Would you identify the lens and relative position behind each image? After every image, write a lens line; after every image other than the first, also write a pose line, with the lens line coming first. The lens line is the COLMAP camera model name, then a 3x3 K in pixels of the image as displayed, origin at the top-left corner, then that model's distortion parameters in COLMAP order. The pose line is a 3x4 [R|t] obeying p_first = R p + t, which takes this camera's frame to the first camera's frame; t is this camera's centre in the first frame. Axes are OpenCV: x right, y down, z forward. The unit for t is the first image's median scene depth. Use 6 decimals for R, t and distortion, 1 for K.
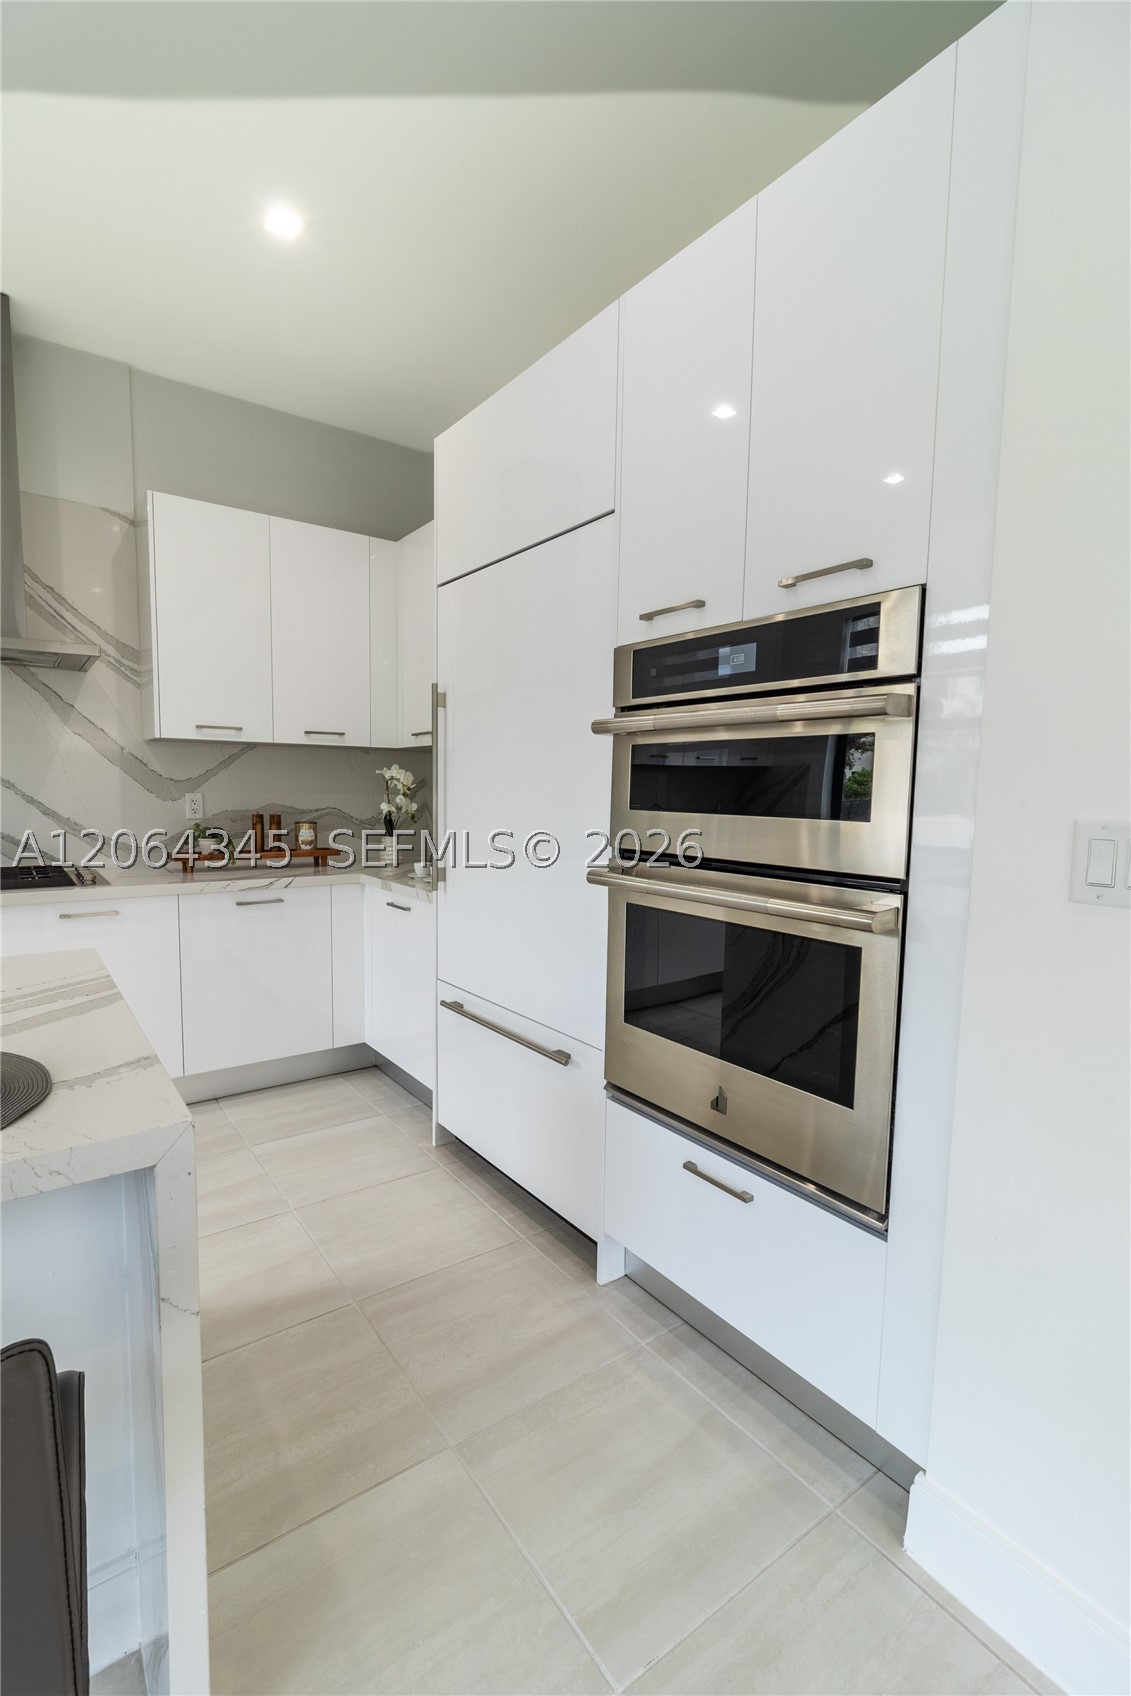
lens RADIAL K [[777.6, 0, 541.9], [0, 777.6, 863.3], [0, 0, 1]] dist [0.000968, 0.000538]
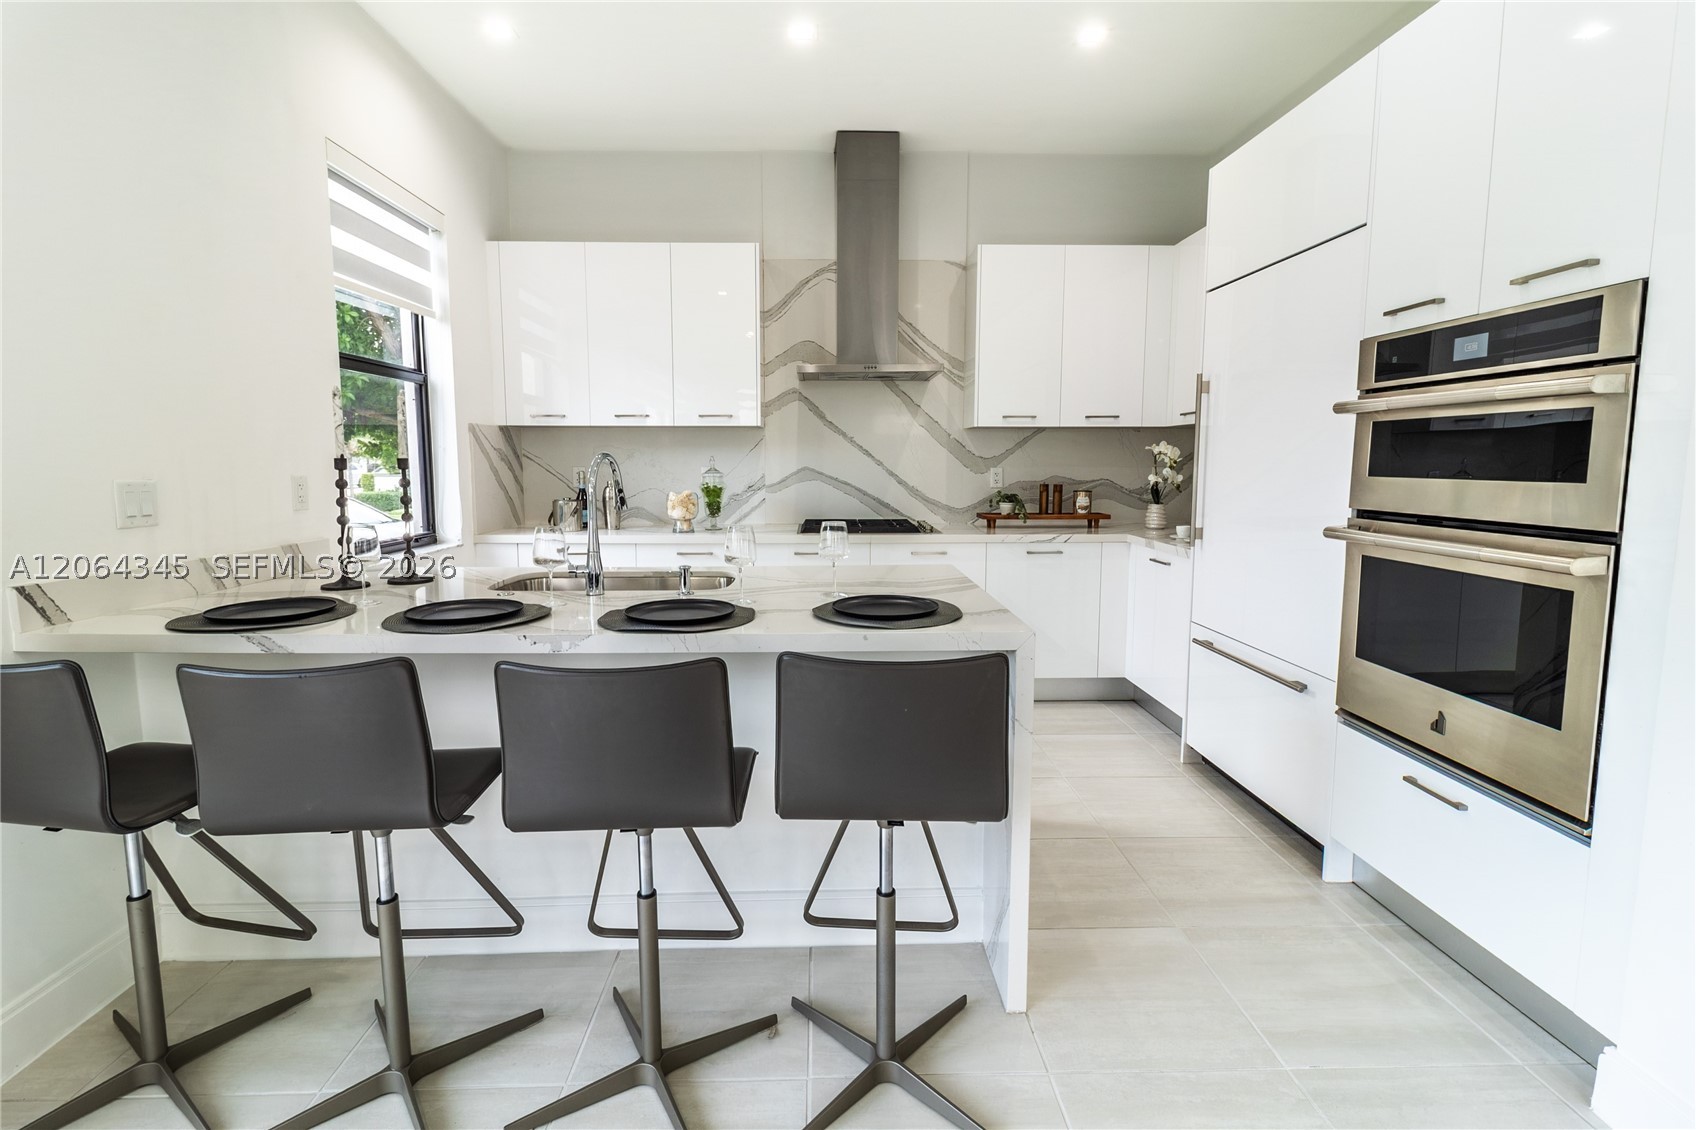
lens RADIAL K [[777.6, 0, 832.9], [0, 777.6, 541.4], [0, 0, 1]] dist [0.000968, 0.000538]
pose [[0.830382, 0.043020, -0.555531, 0.069983], [-0.041456, 0.999022, 0.015397, 0.032623], [0.555650, 0.010244, 0.831353, -0.312480]]
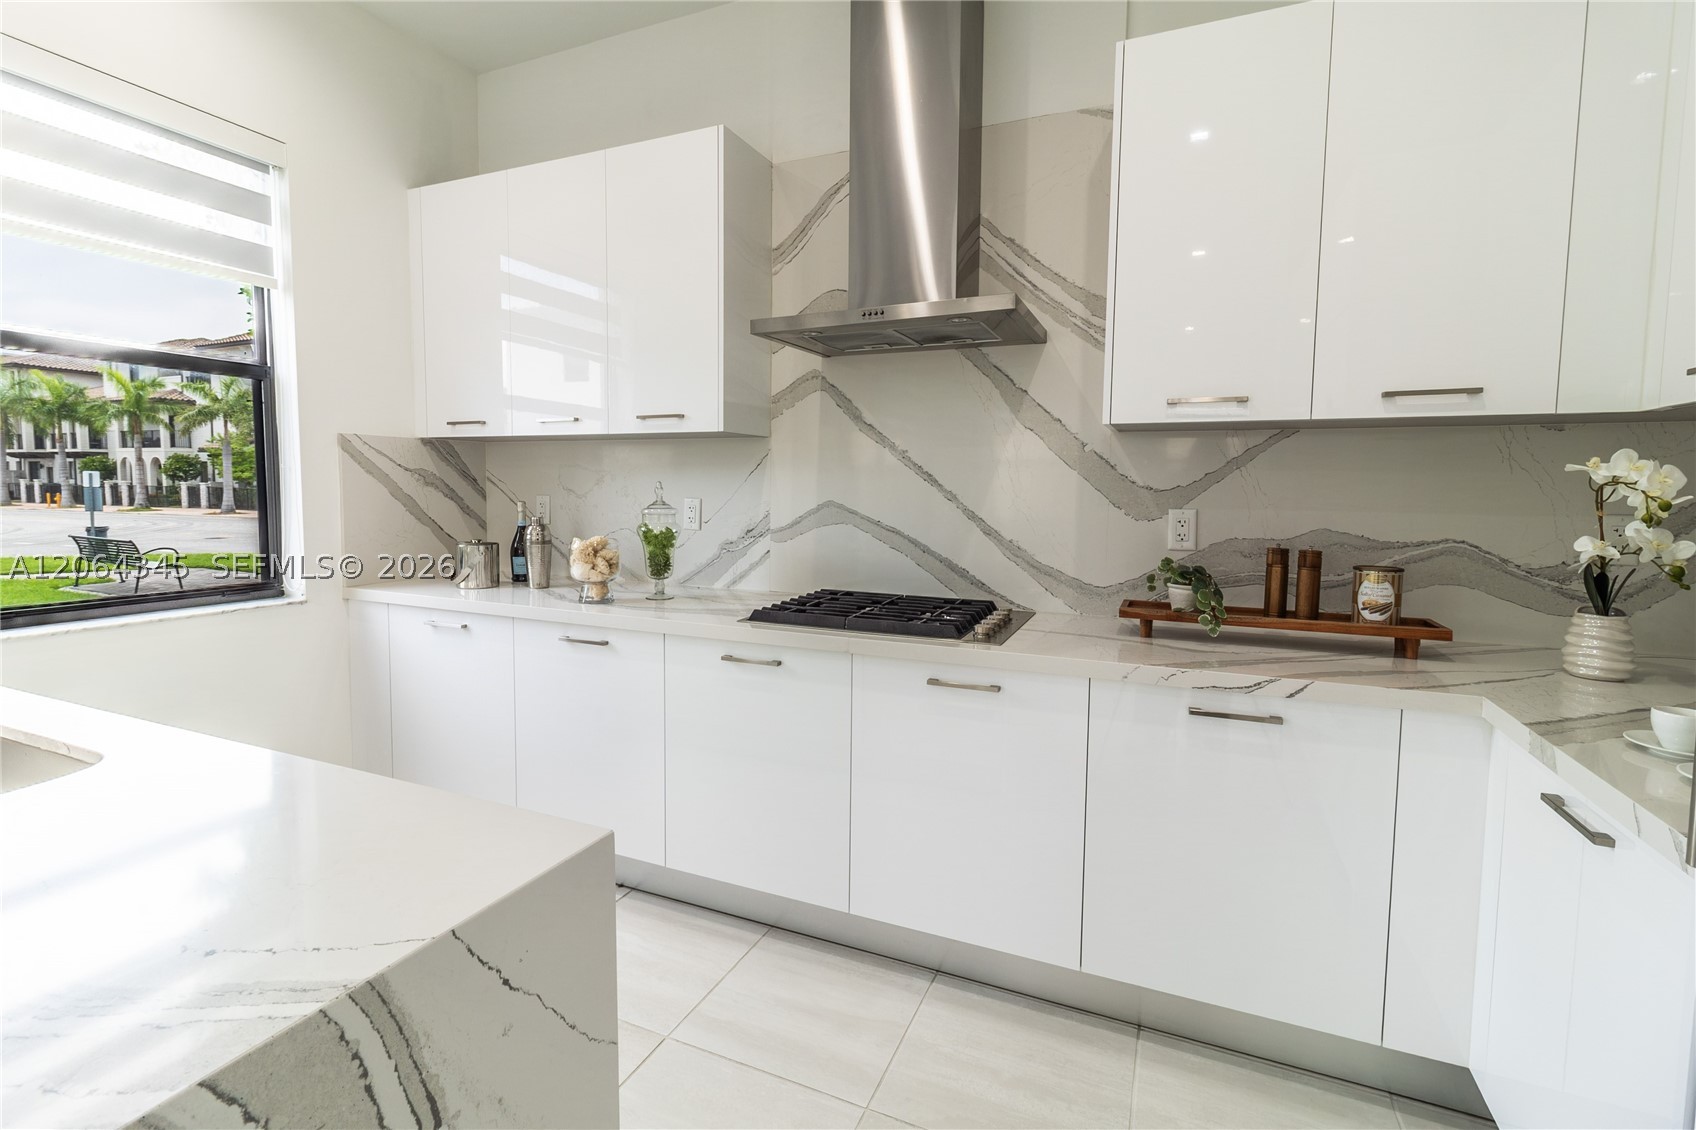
lens RADIAL K [[777.6, 0, 832.2], [0, 777.6, 540.5], [0, 0, 1]] dist [0.000968, 0.000538]
pose [[0.515236, 0.048761, -0.855660, -0.065037], [-0.086100, 0.996274, 0.004929, -0.059177], [0.852713, 0.071133, 0.517514, 0.584110]]
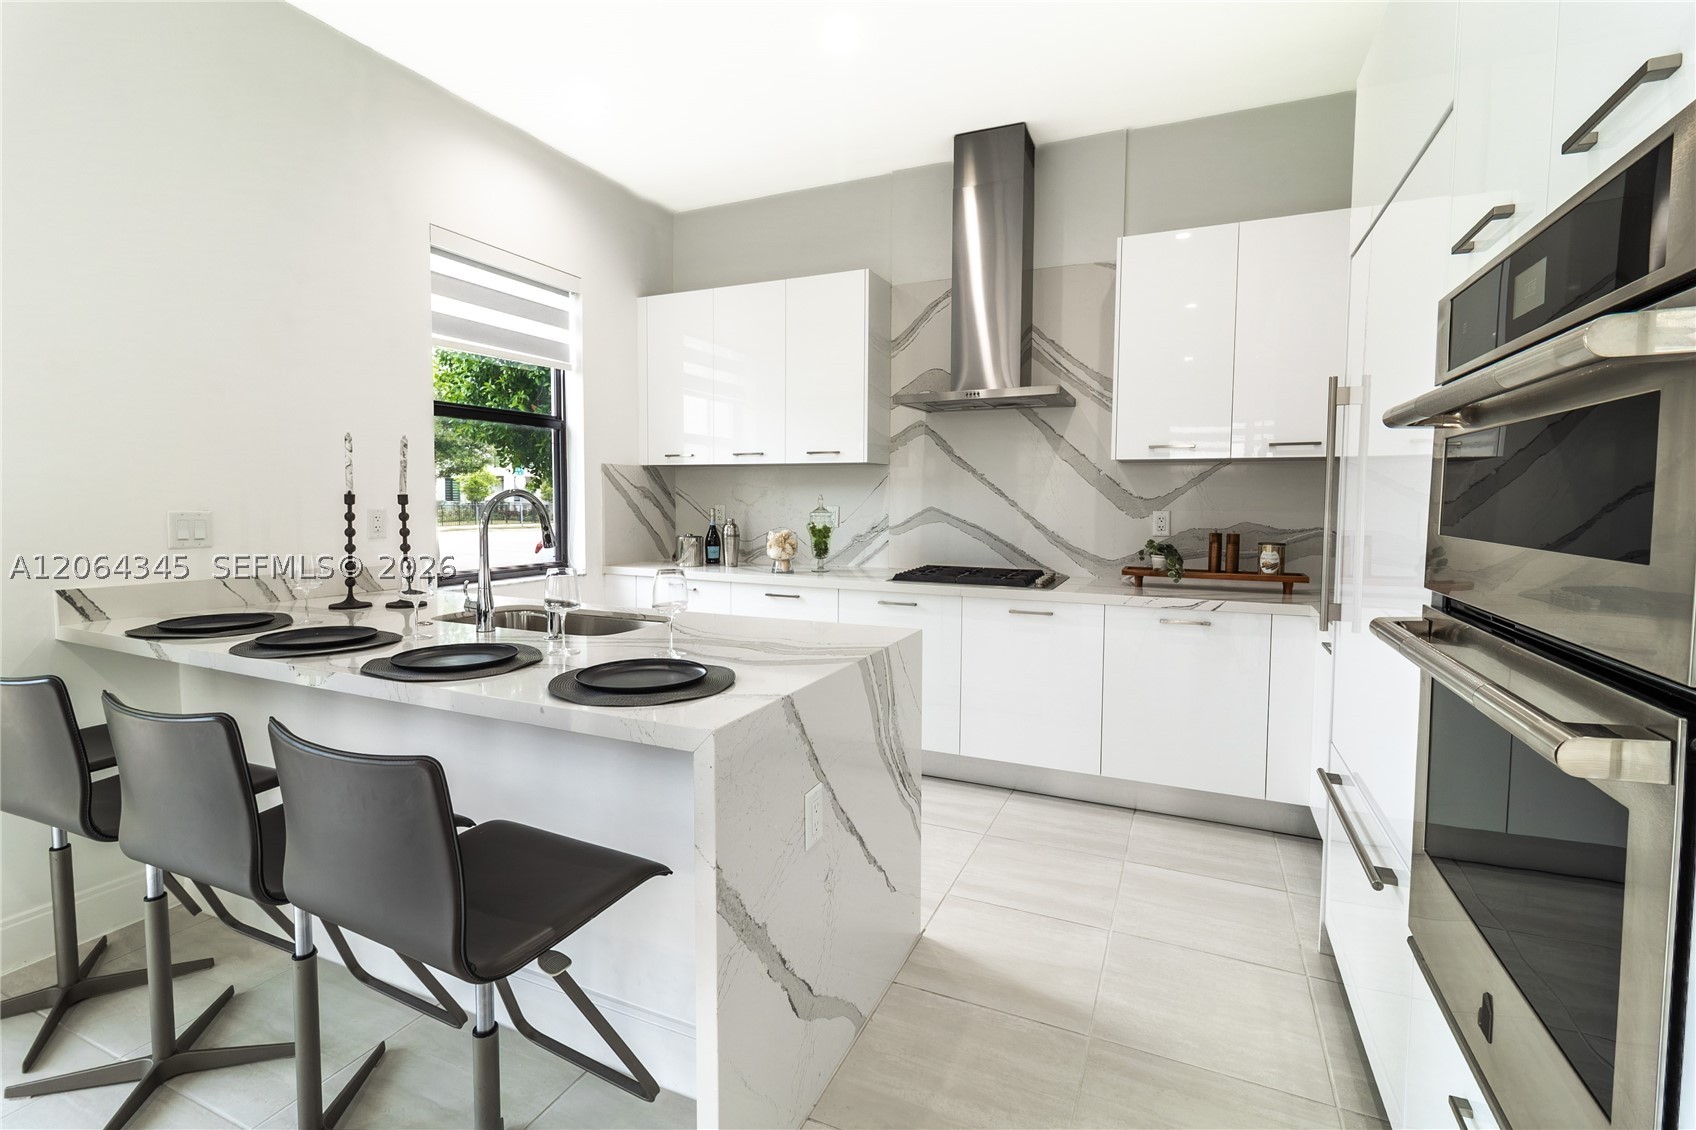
lens RADIAL K [[777.6, 0, 831.8], [0, 777.6, 541.5], [0, 0, 1]] dist [0.000968, 0.000538]
pose [[0.502678, 0.036575, -0.863700, 0.309046], [-0.083049, 0.996527, -0.006135, -0.009987], [0.860475, 0.074813, 0.503969, 0.147310]]
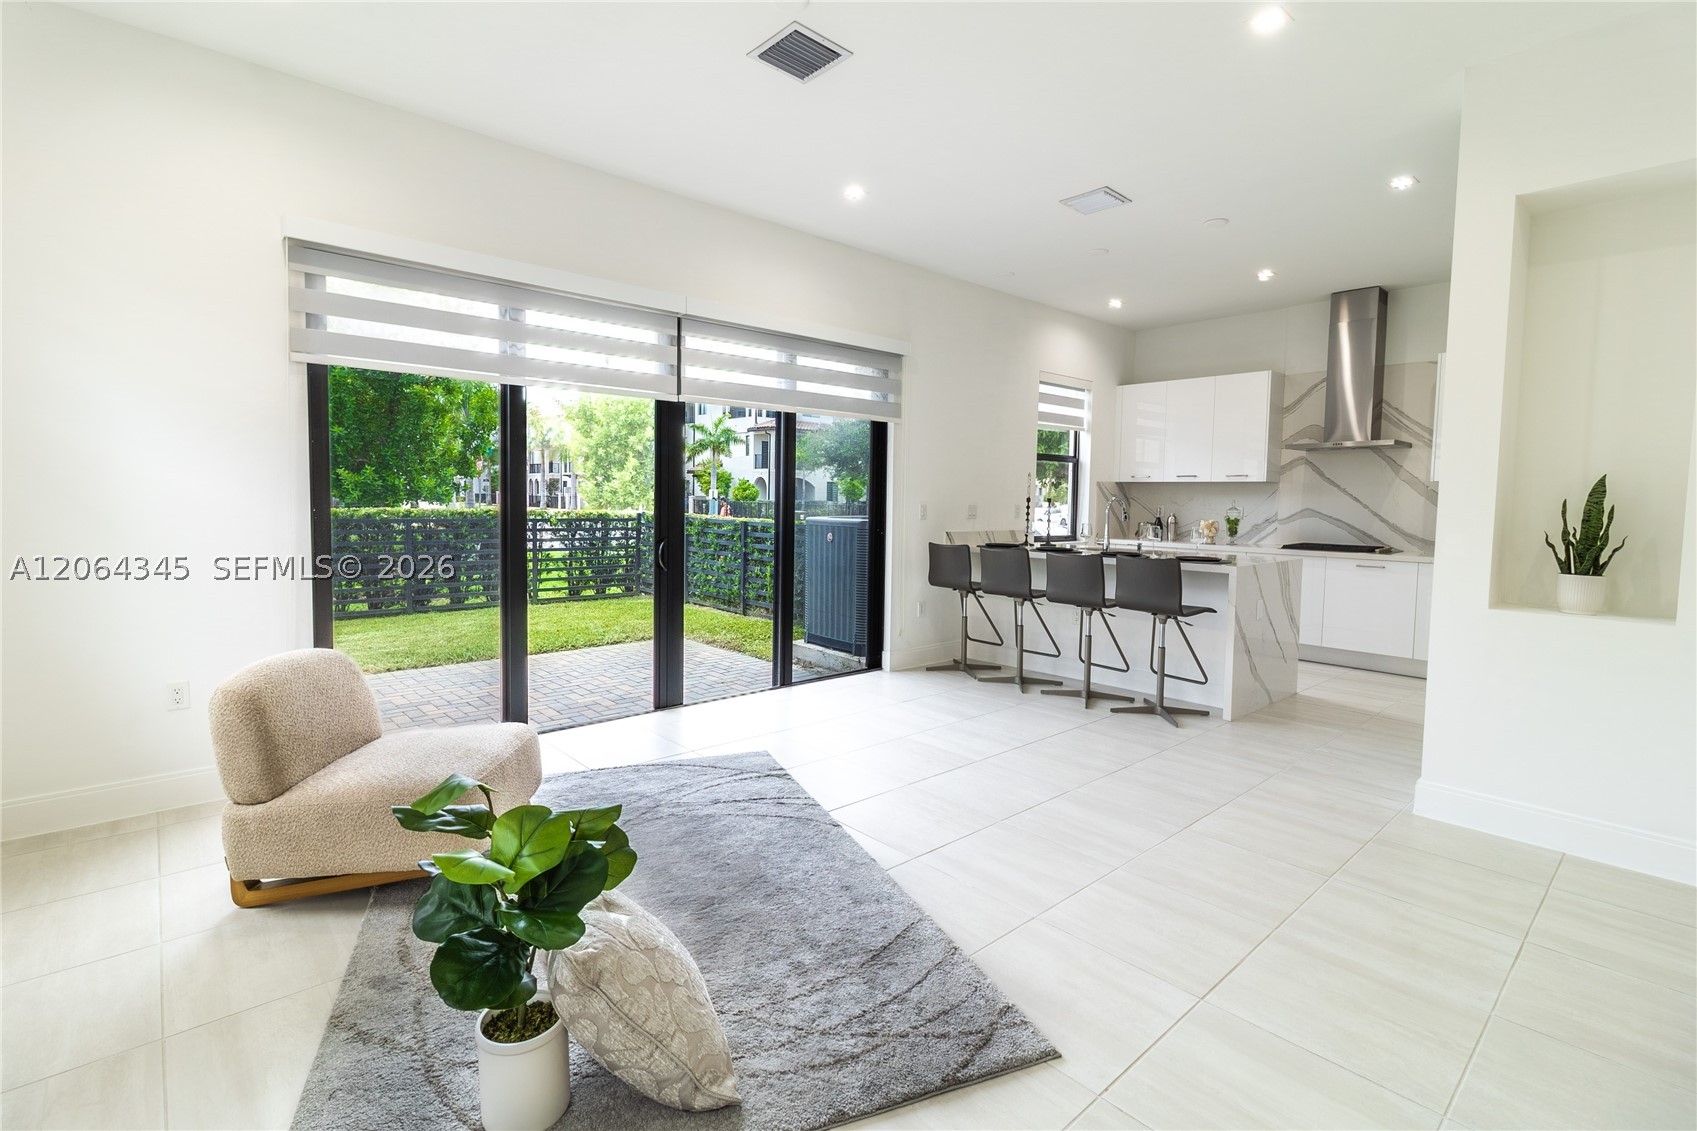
lens RADIAL K [[778.1, 0, 834.5], [0, 778.1, 542.9], [0, 0, 1]] dist [0.000968, 0.000538]
pose [[0.111535, 0.045437, -0.992721, 1.488190], [-0.111669, 0.993200, 0.032913, 0.103510], [0.987466, 0.107185, 0.115851, -0.764660]]
